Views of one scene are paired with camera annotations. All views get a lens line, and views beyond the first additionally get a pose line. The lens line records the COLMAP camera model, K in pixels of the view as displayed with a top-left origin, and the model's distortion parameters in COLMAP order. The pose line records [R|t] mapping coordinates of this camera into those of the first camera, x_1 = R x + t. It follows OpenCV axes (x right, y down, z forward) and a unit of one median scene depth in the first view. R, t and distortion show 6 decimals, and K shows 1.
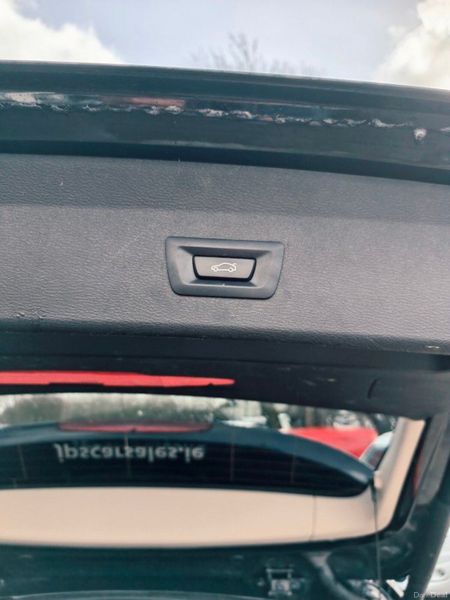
lens RADIAL K [[417.4, 0, 224.2], [0, 417.4, 291.1], [0, 0, 1]] dist [0.010785, -0.004826]
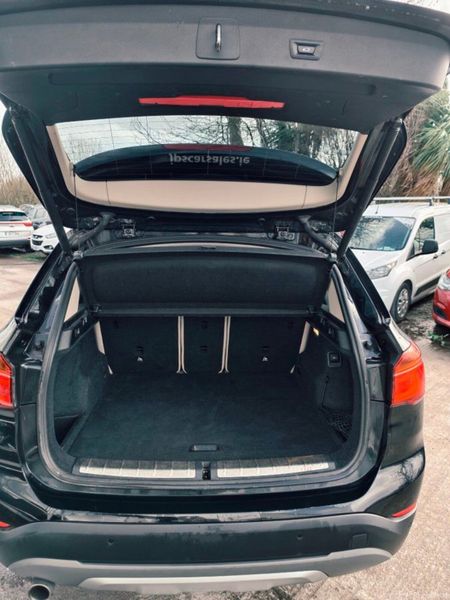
lens RADIAL K [[417.4, 0, 224.2], [0, 417.4, 291.1], [0, 0, 1]] dist [0.010785, -0.004826]
pose [[0.998787, -0.000038, 0.049235, -0.252561], [-0.023480, 0.878593, 0.476994, 0.018658], [-0.043275, -0.477571, 0.877527, -0.882404]]
